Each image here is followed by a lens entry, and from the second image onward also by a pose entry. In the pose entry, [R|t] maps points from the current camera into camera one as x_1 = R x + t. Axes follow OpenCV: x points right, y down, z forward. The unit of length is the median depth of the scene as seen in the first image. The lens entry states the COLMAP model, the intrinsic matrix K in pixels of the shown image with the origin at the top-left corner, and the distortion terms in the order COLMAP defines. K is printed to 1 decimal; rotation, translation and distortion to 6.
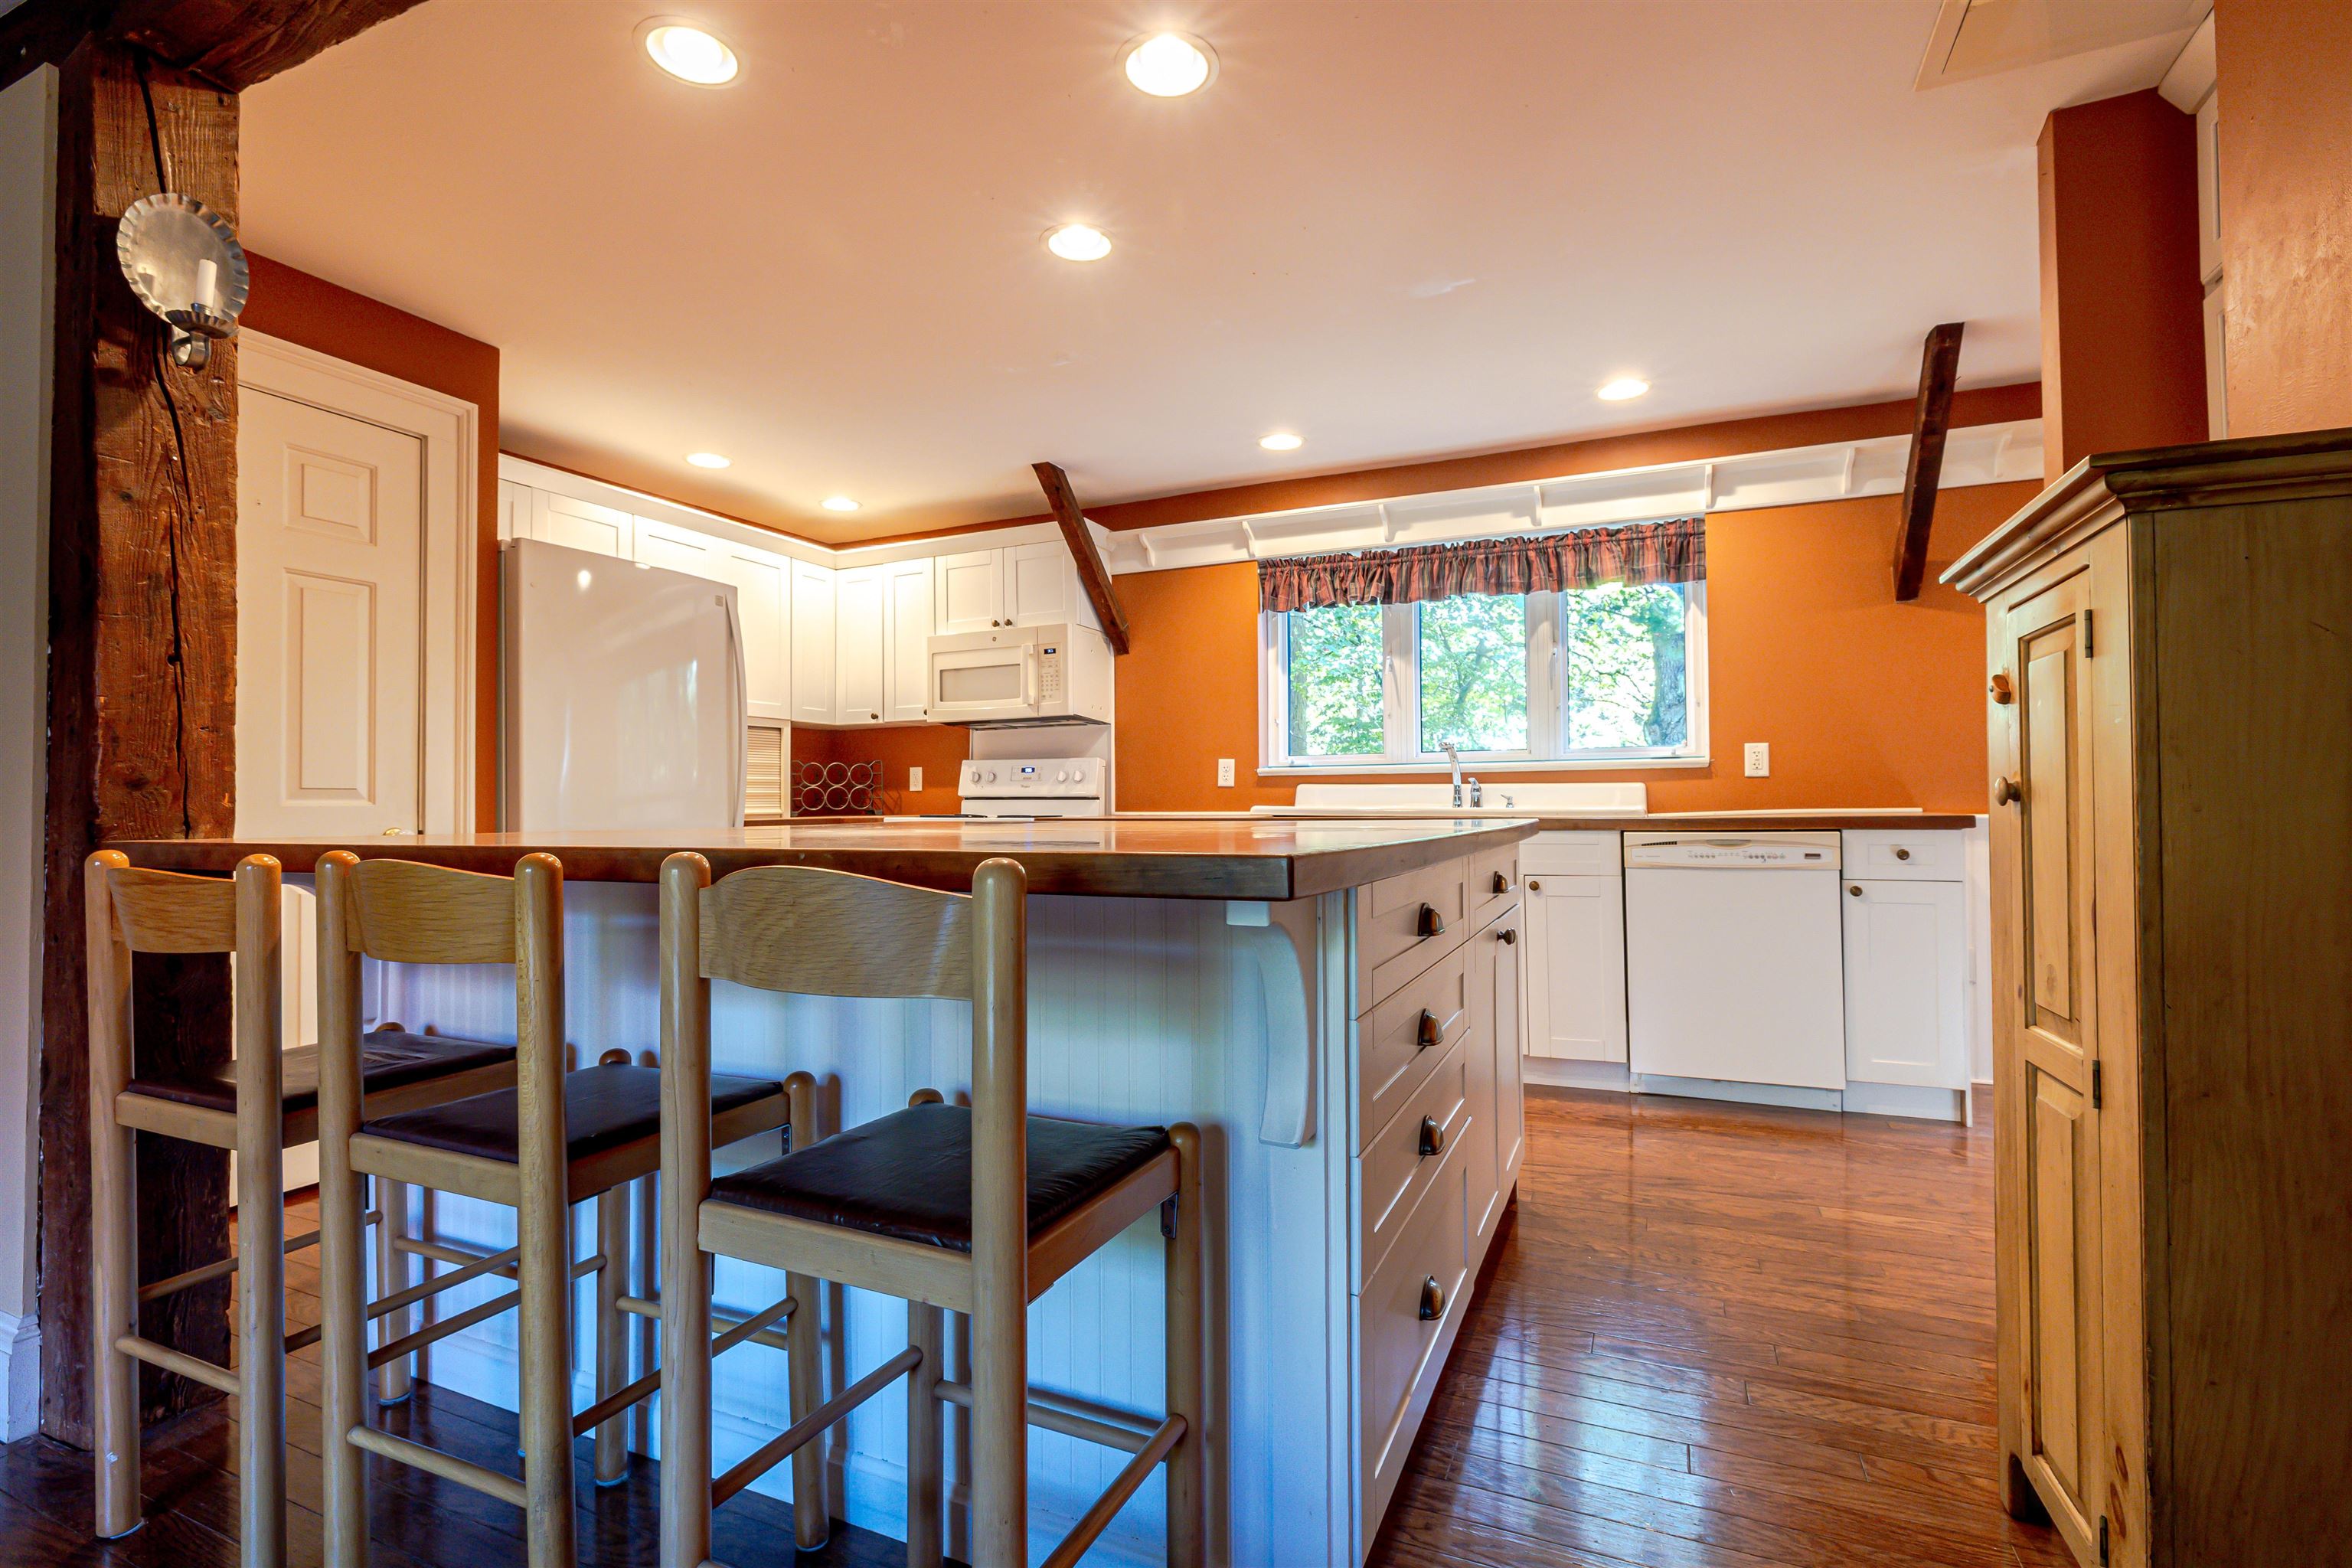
lens RADIAL K [[1062.1, 0, 1177.2], [0, 1062.1, 793.6], [0, 0, 1]] dist [-0.000122, -0.000030]
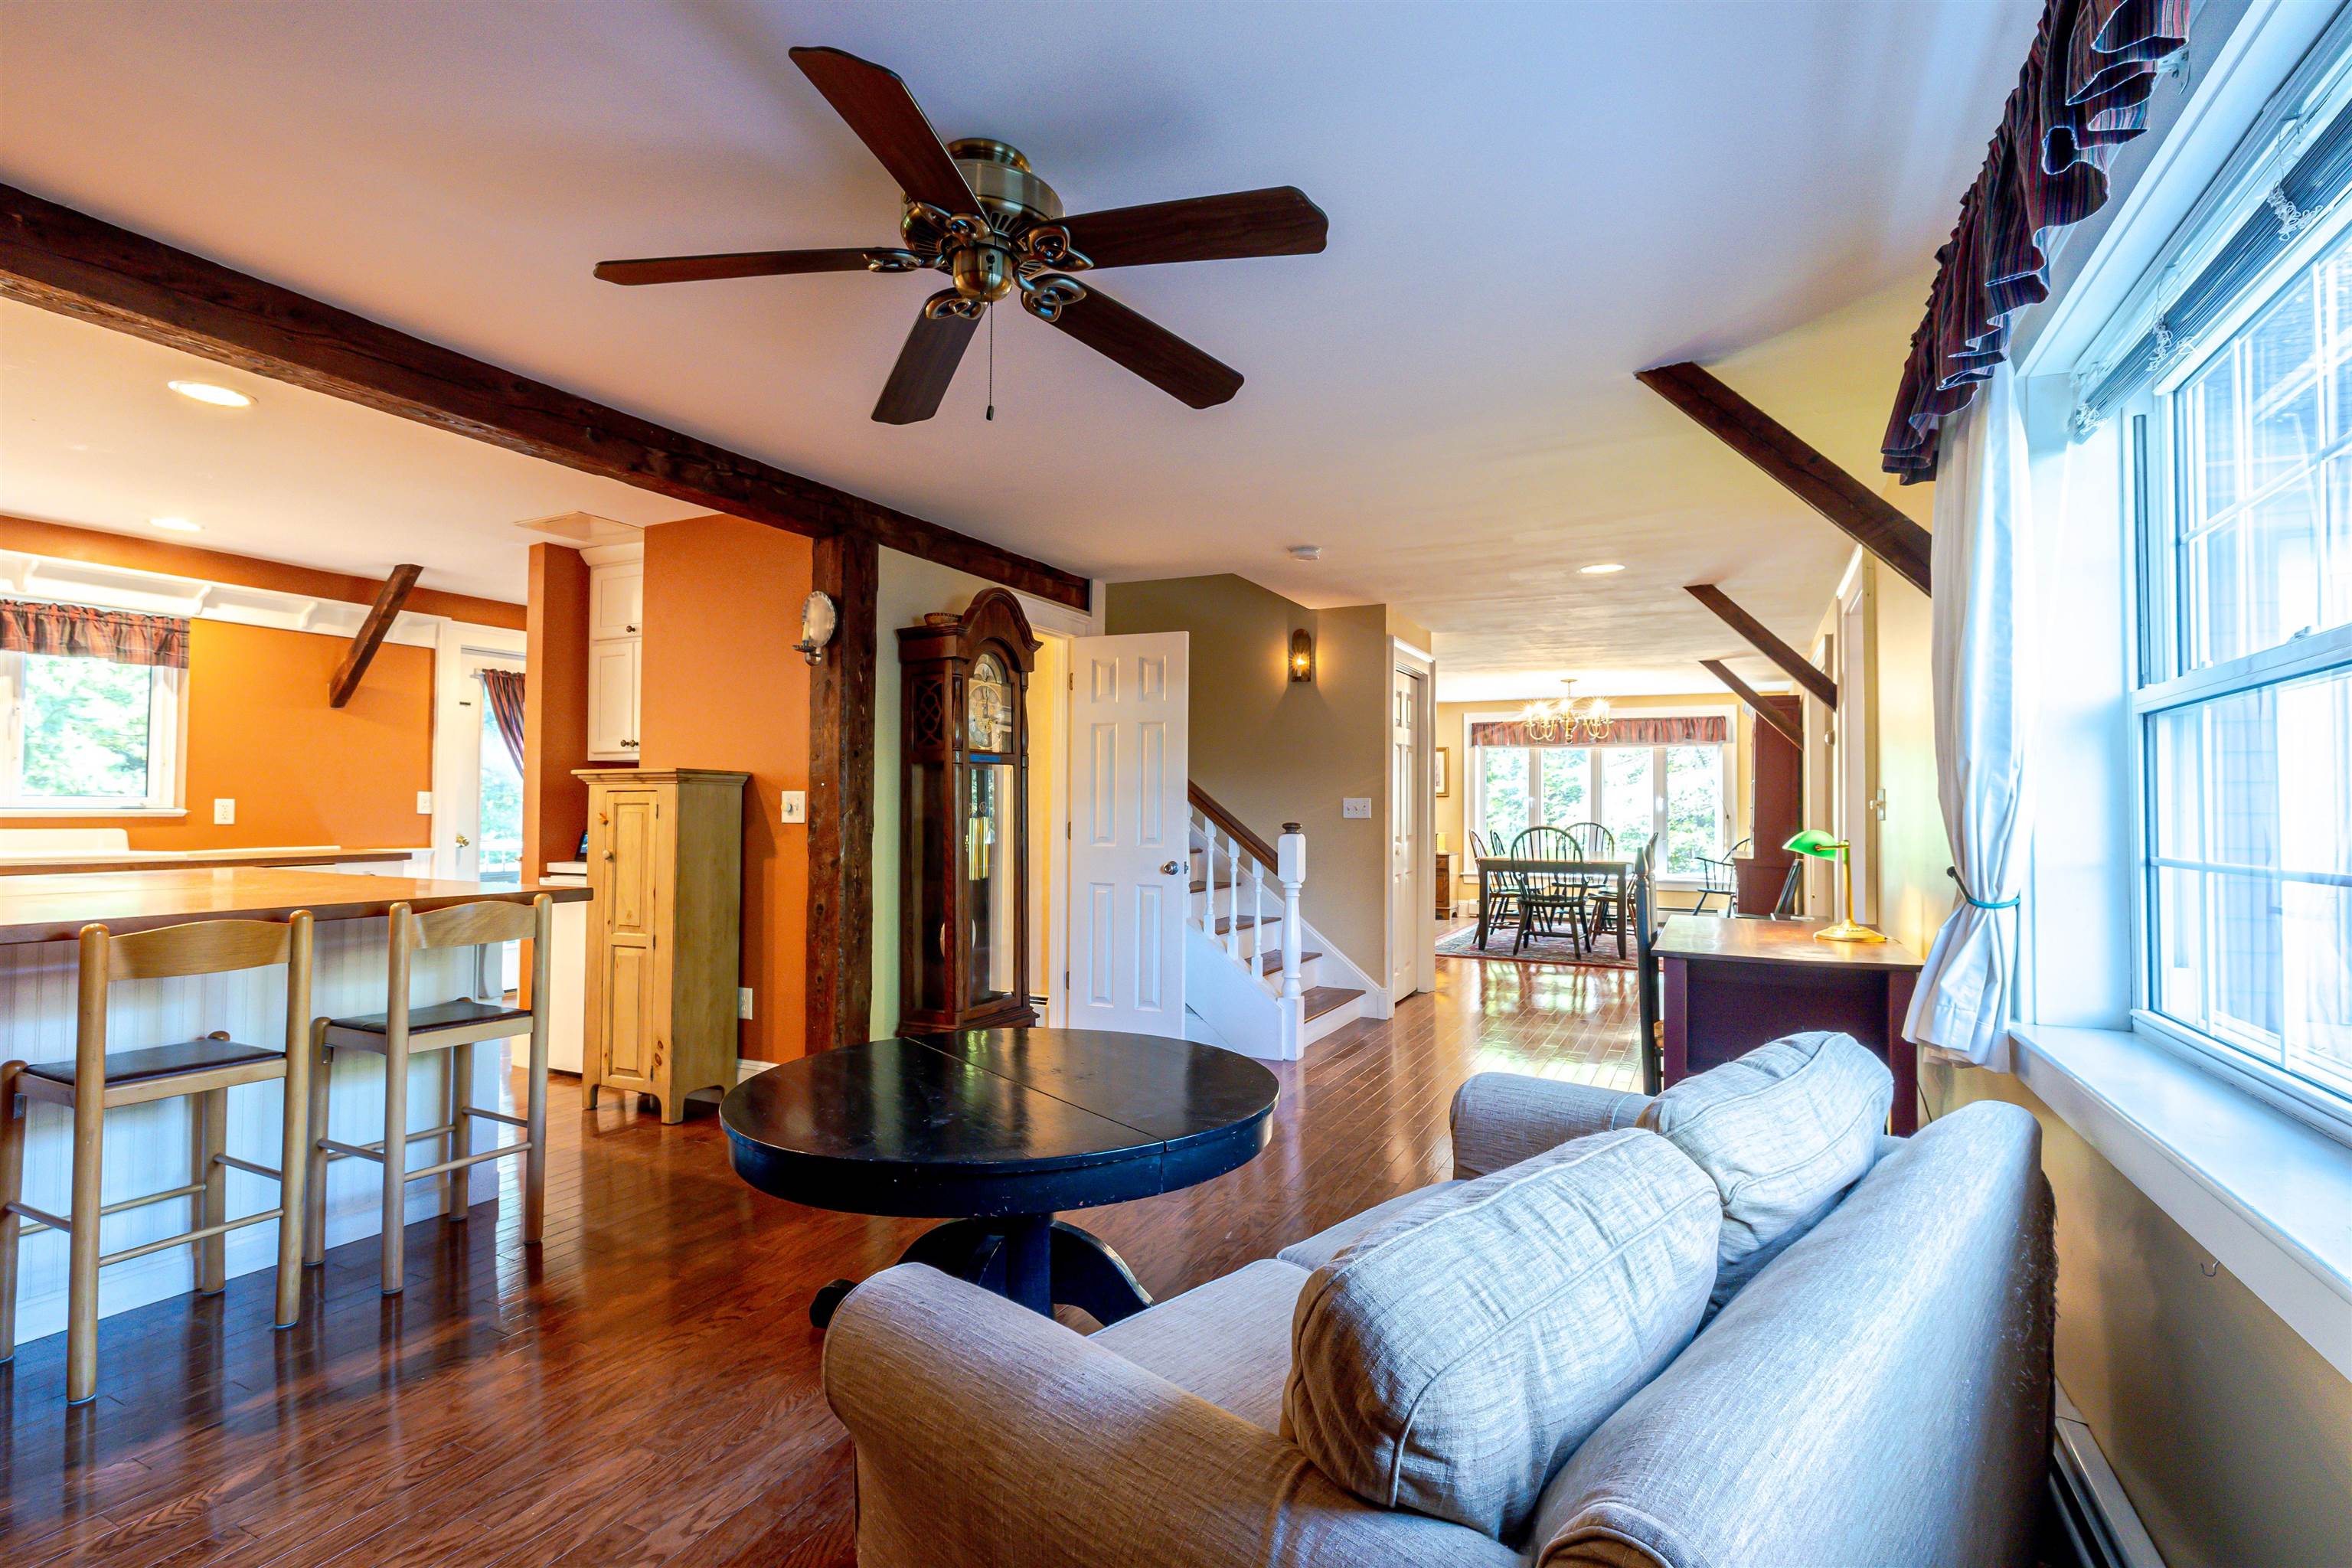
lens RADIAL K [[1144.8, 0, 1176.0], [0, 1144.8, 784.0], [0, 0, 1]] dist [-0.002559, -0.000383]
pose [[0.064546, 0.028767, 0.997500, -0.768303], [-0.014266, 0.999509, -0.027902, -0.042839], [-0.997813, -0.012429, 0.064925, -0.260017]]
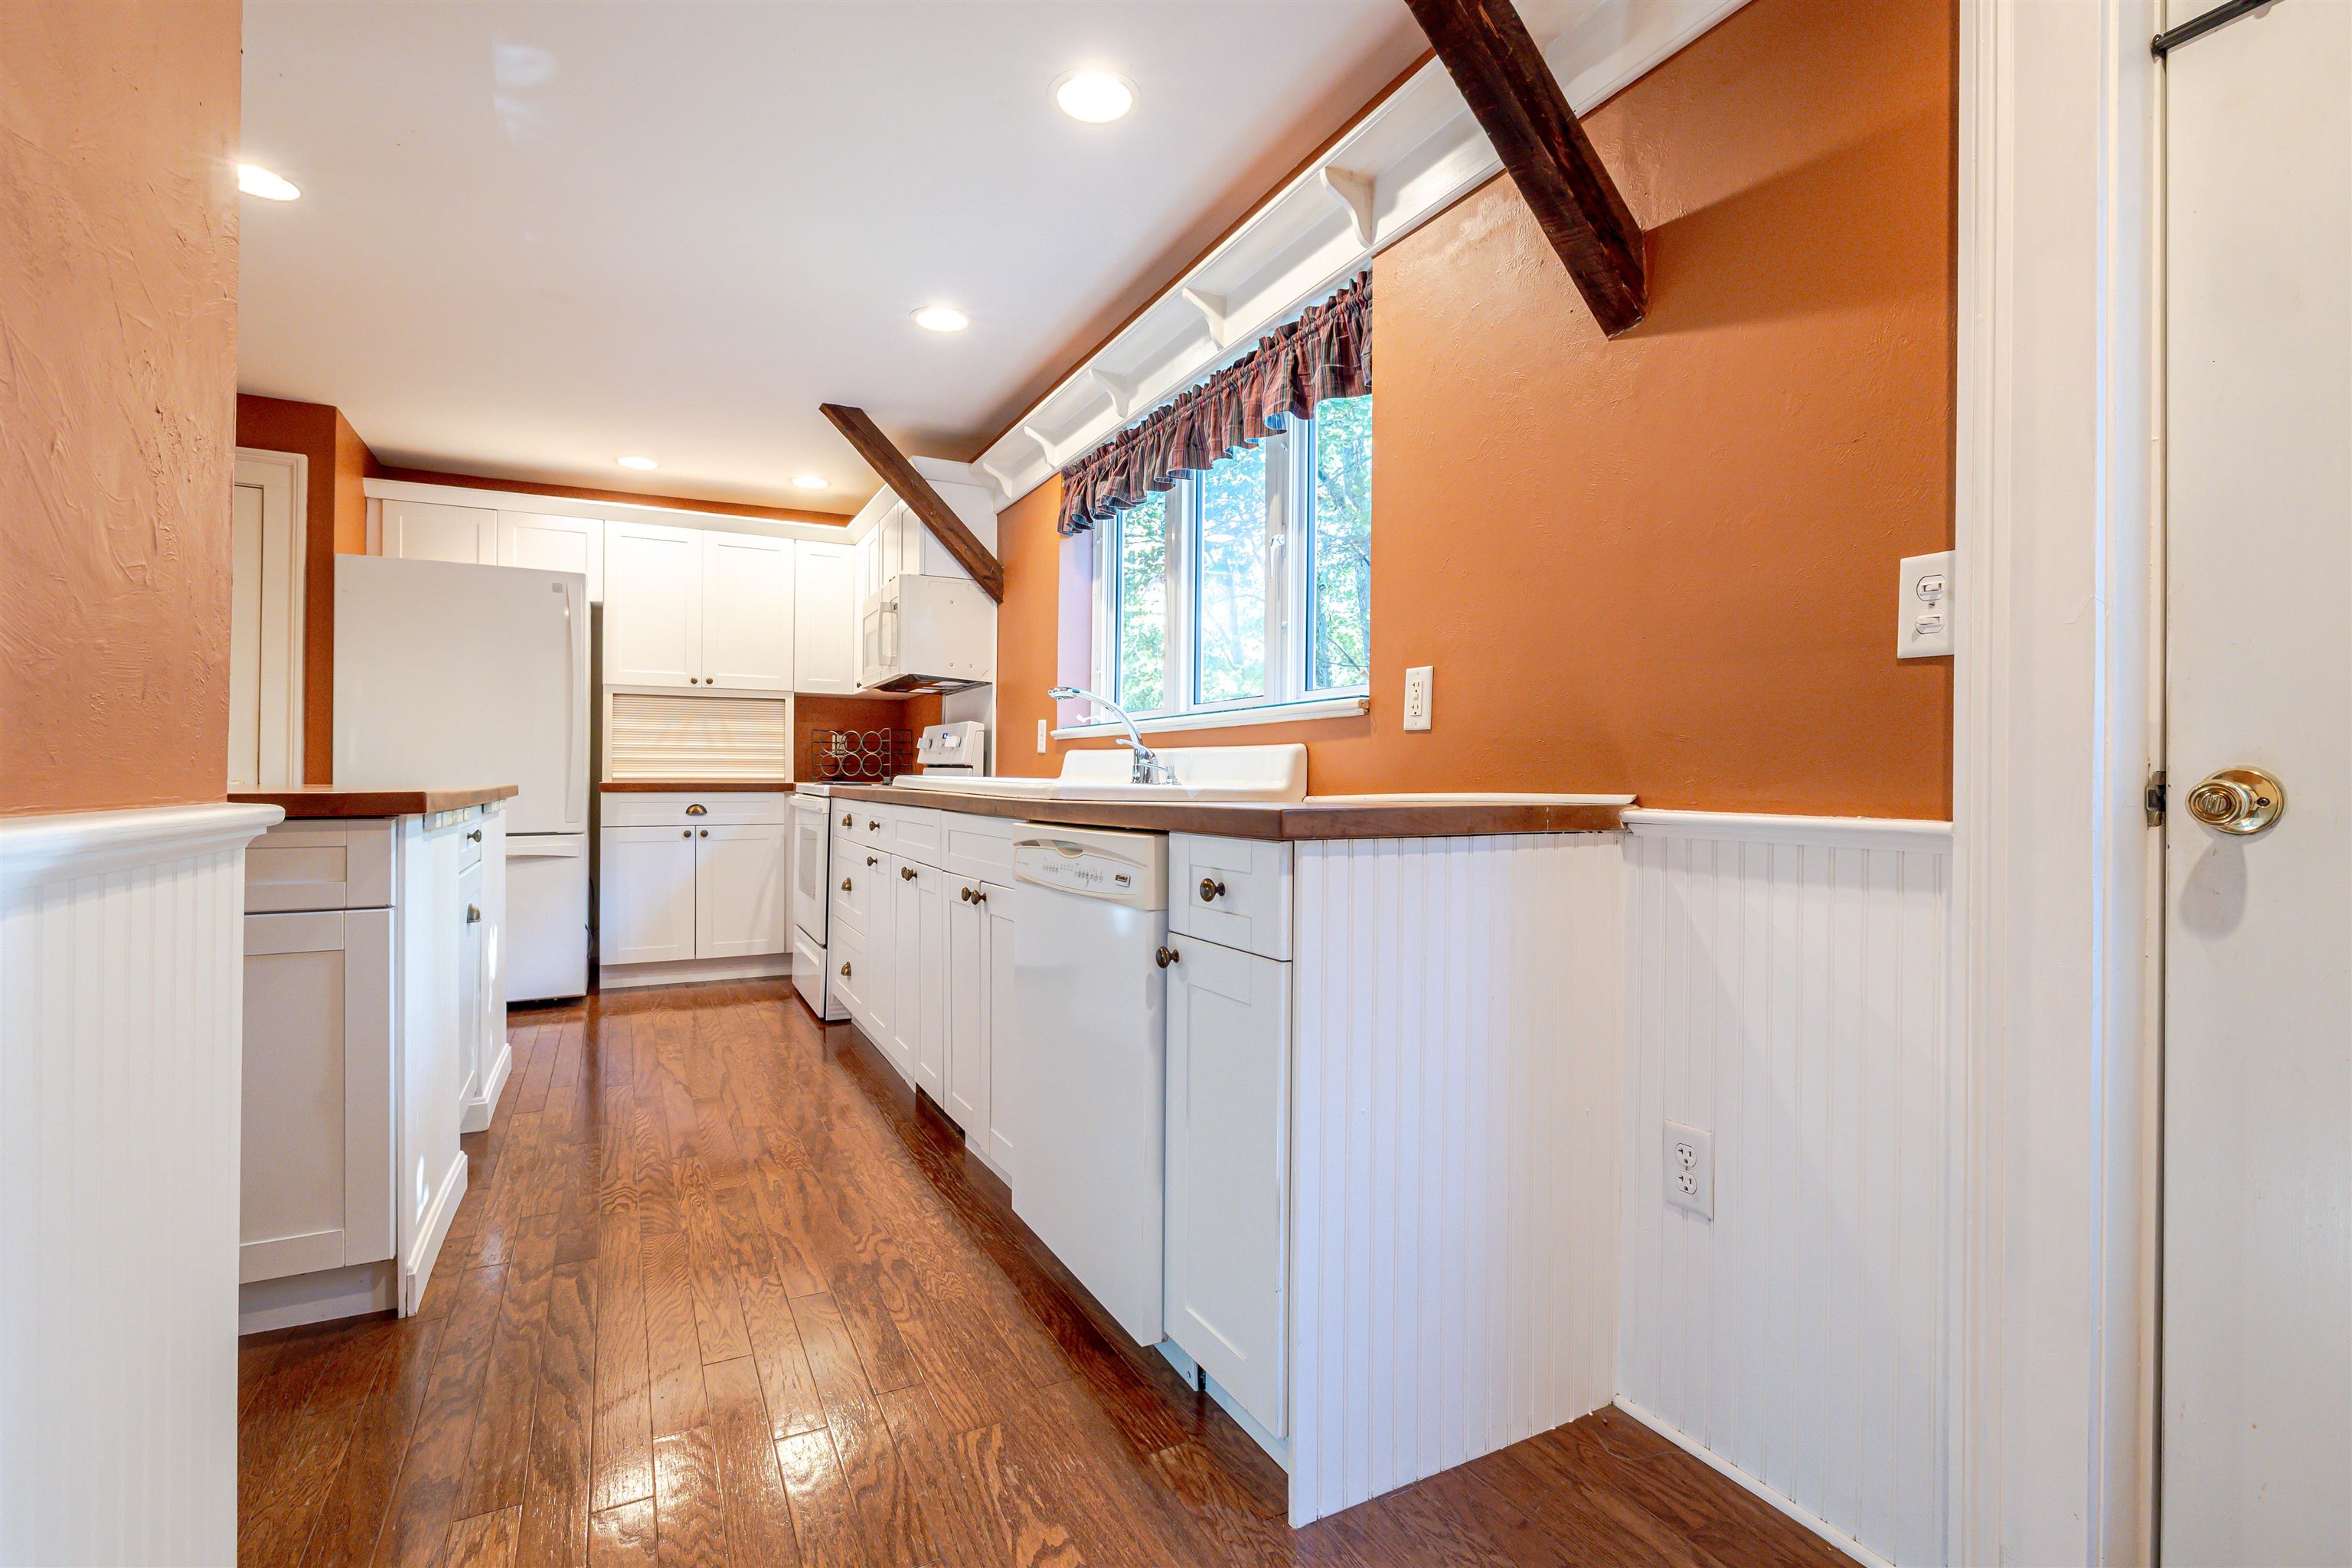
lens RADIAL K [[1067.5, 0, 1176.2], [0, 1067.5, 771.3], [0, 0, 1]] dist [-0.001804, -0.000221]
pose [[0.781397, 0.011428, -0.623930, 0.761572], [-0.010487, 0.999932, 0.005181, 0.002542], [0.623946, 0.002494, 0.781463, 0.493155]]
